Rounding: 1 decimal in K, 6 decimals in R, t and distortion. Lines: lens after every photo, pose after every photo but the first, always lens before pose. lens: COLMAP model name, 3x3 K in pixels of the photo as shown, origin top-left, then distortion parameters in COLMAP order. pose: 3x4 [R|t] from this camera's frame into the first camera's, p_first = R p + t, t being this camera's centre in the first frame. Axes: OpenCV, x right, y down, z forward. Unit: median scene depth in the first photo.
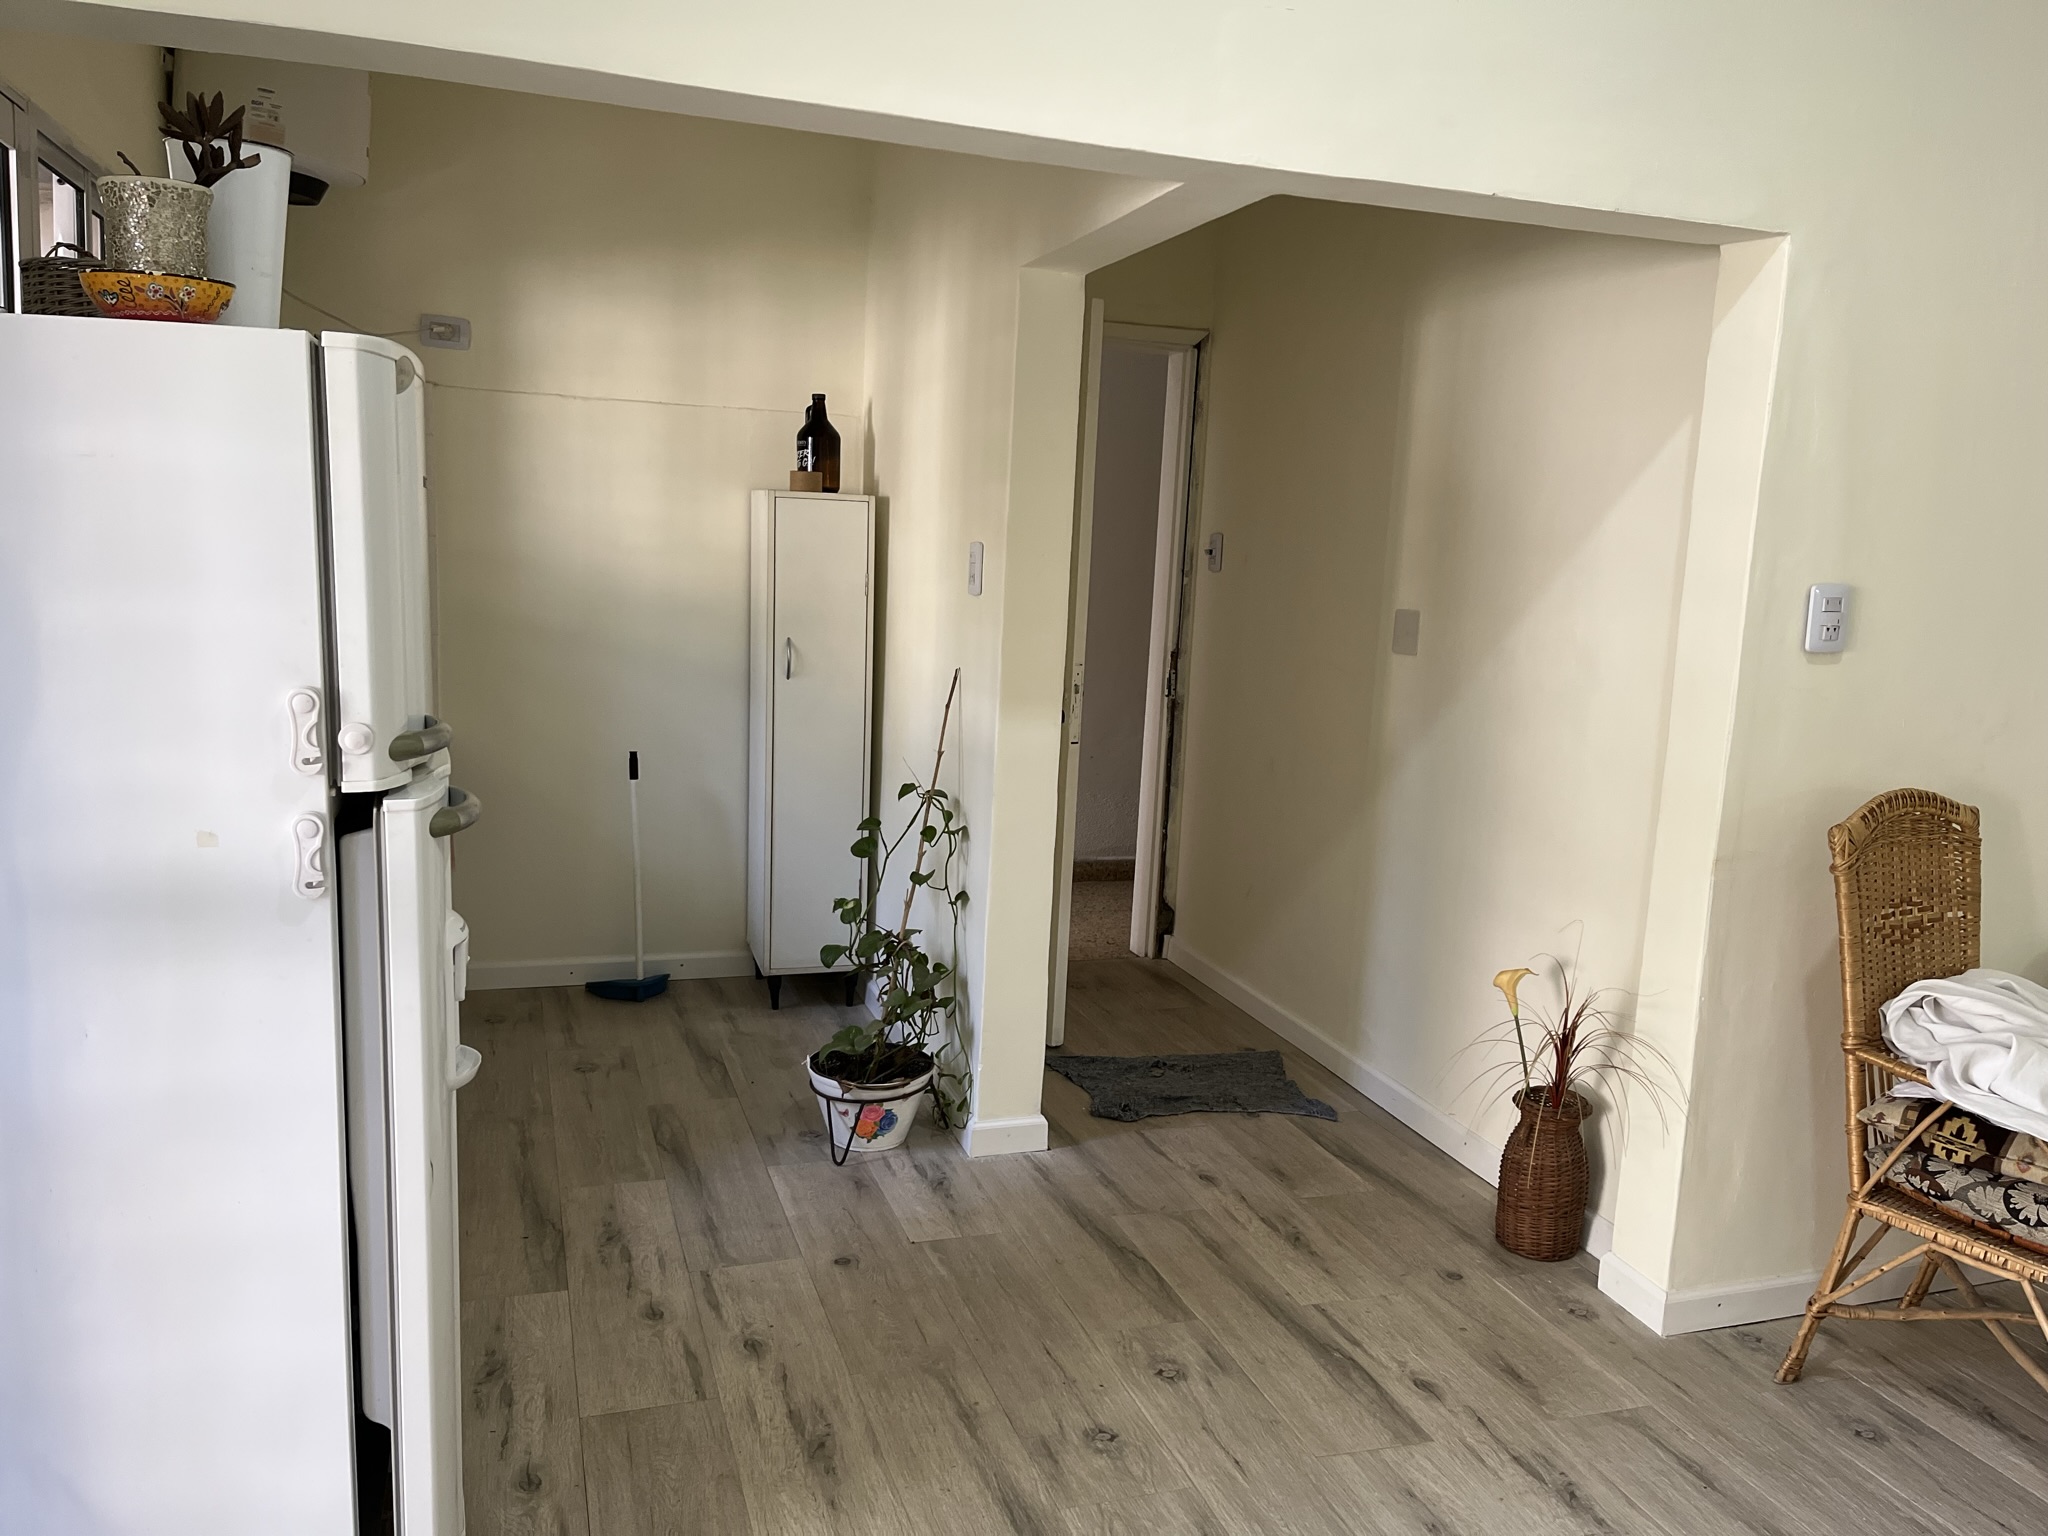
lens RADIAL K [[1528.4, 0, 1039.2], [0, 1528.4, 766.5], [0, 0, 1]] dist [0.053190, -0.072320]
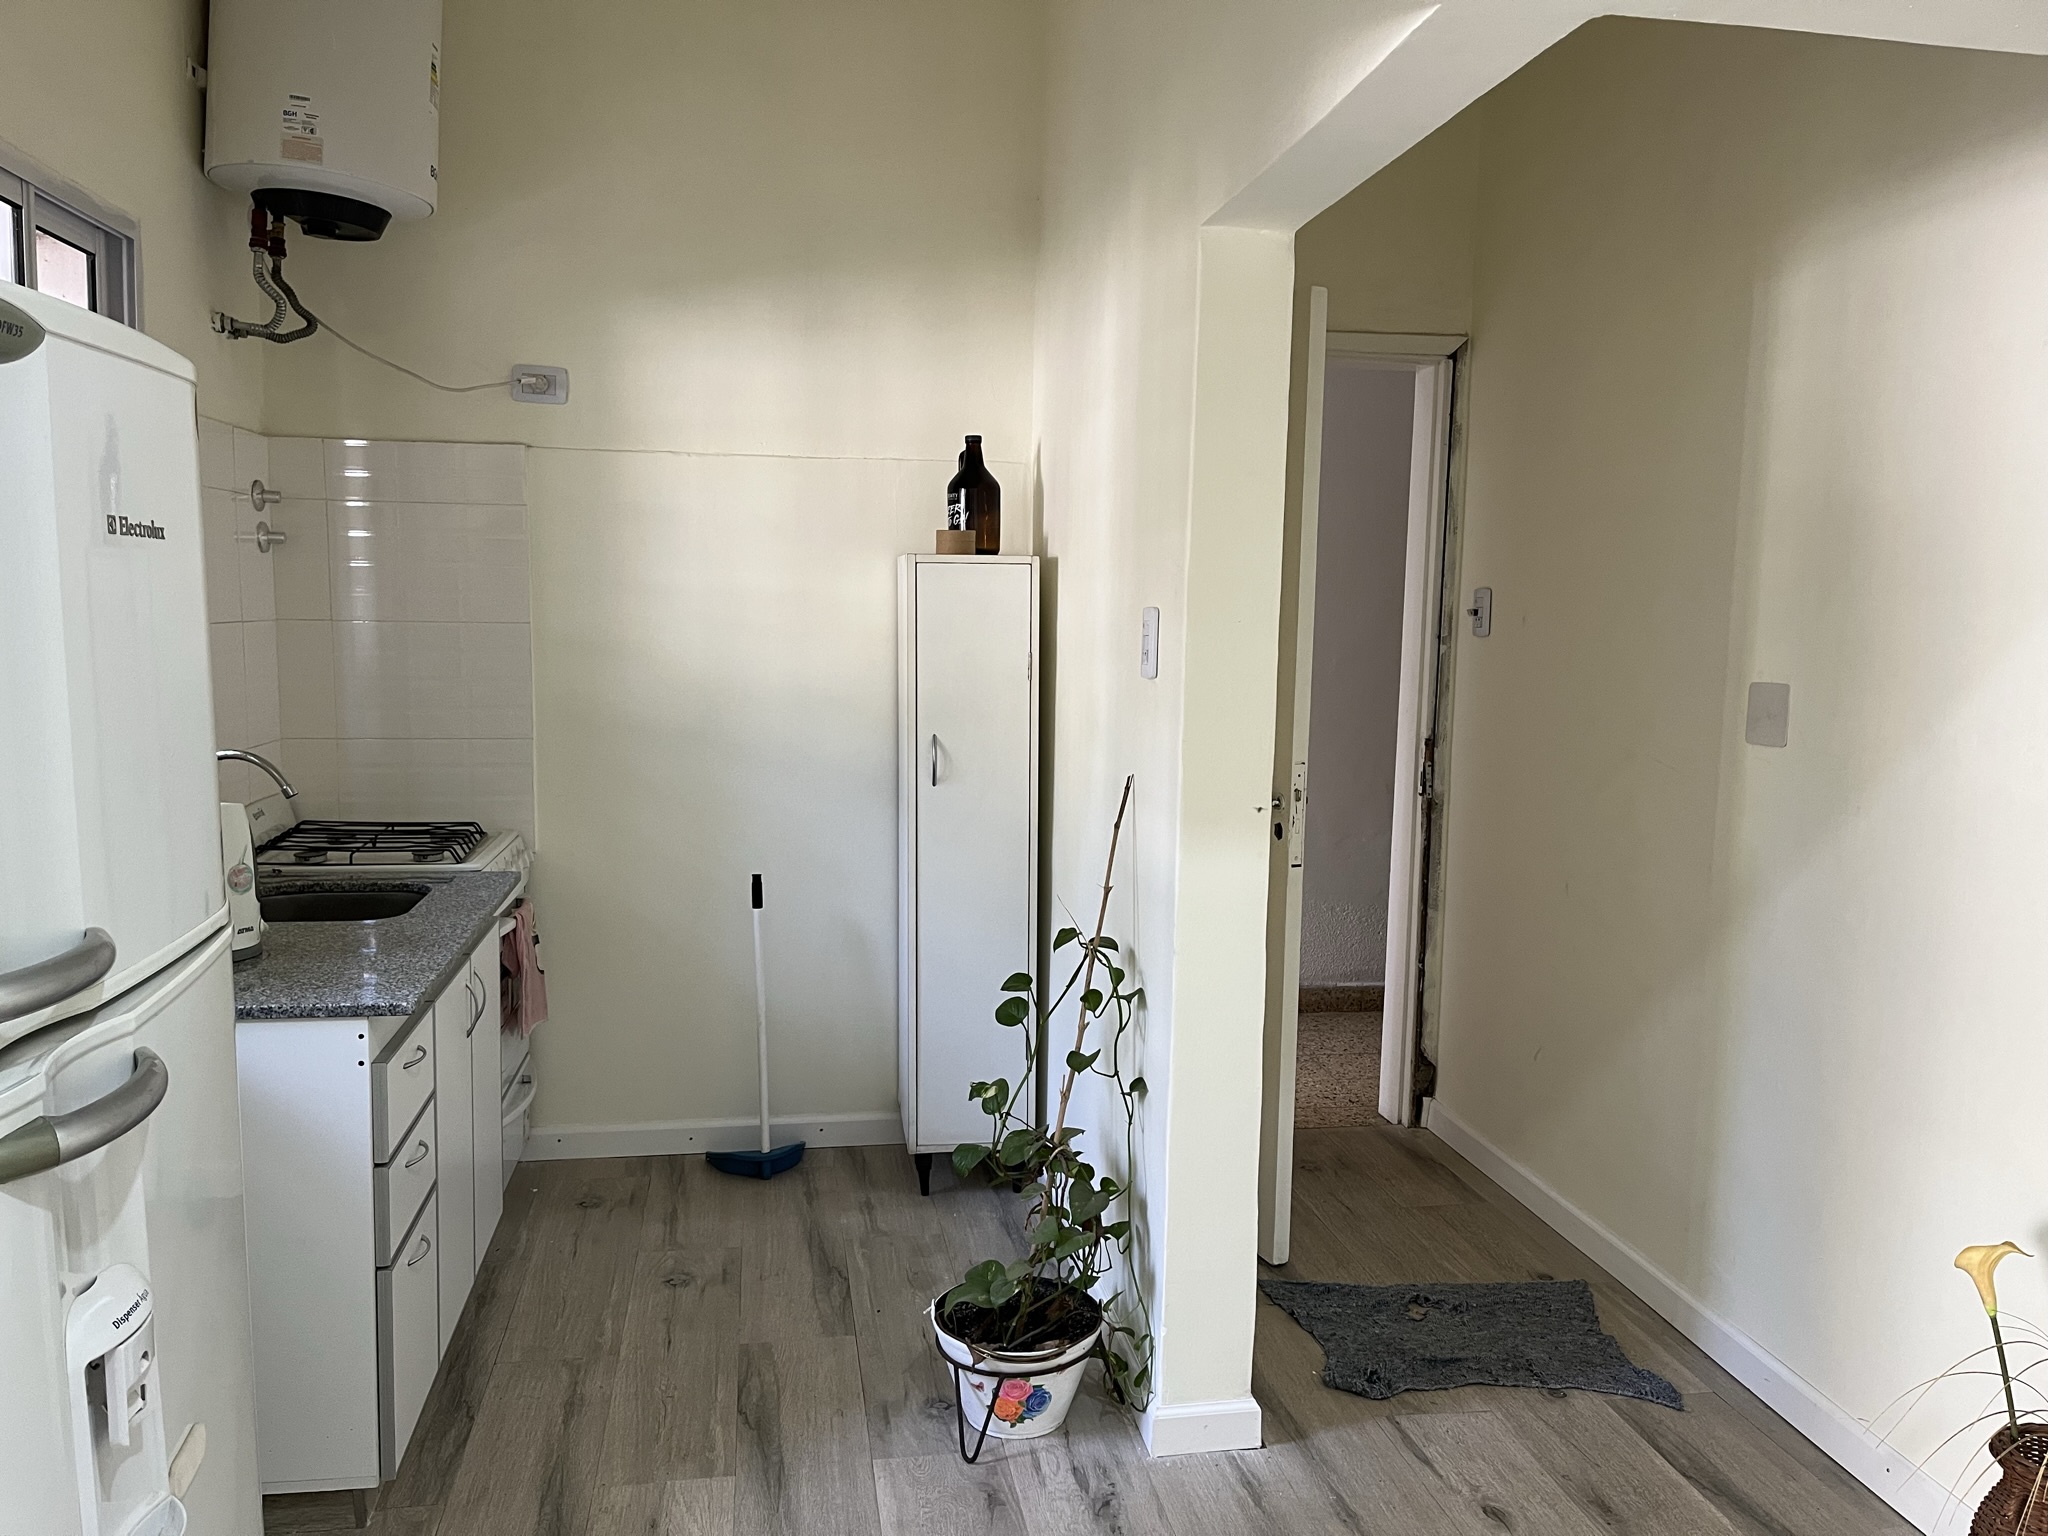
lens RADIAL K [[1528.4, 0, 1015.7], [0, 1528.4, 776.4], [0, 0, 1]] dist [0.053190, -0.072320]
pose [[0.984727, -0.013239, -0.173600, 0.021520], [0.005888, 0.999067, -0.042788, -0.032953], [0.174005, 0.041112, 0.983886, 0.259813]]
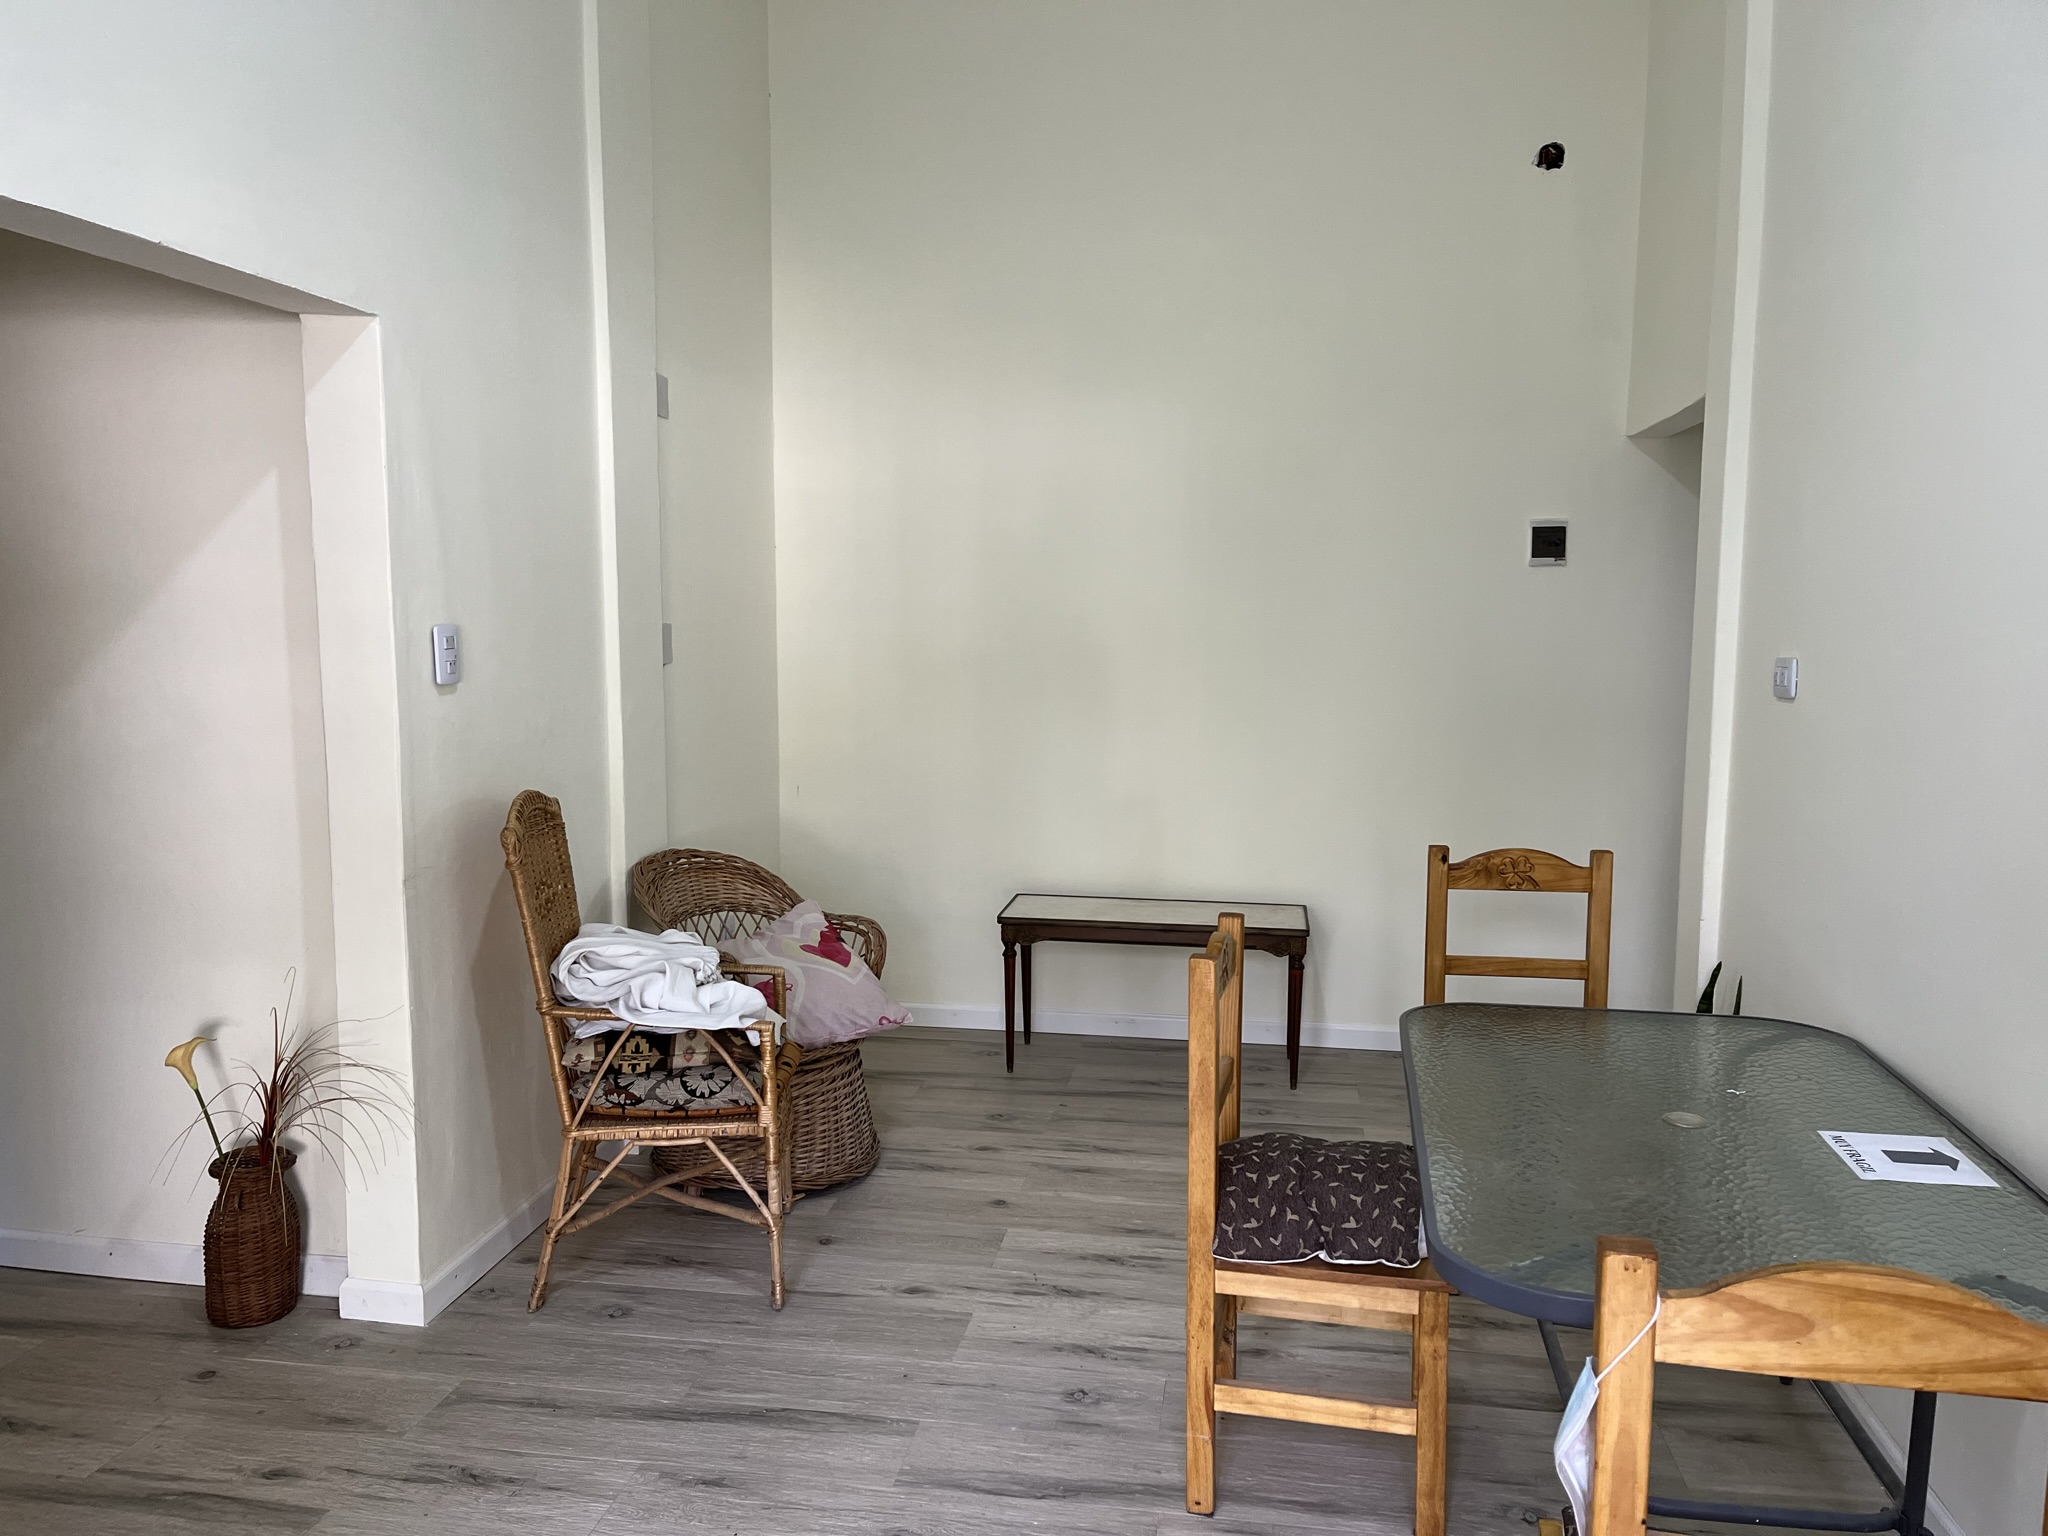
lens RADIAL K [[1528.4, 0, 1013.4], [0, 1528.4, 770.2], [0, 0, 1]] dist [0.053190, -0.072320]
pose [[0.473397, -0.135901, 0.870303, -0.229730], [0.148080, 0.986243, 0.073459, -0.025470], [-0.868313, 0.094100, 0.487009, 0.065396]]
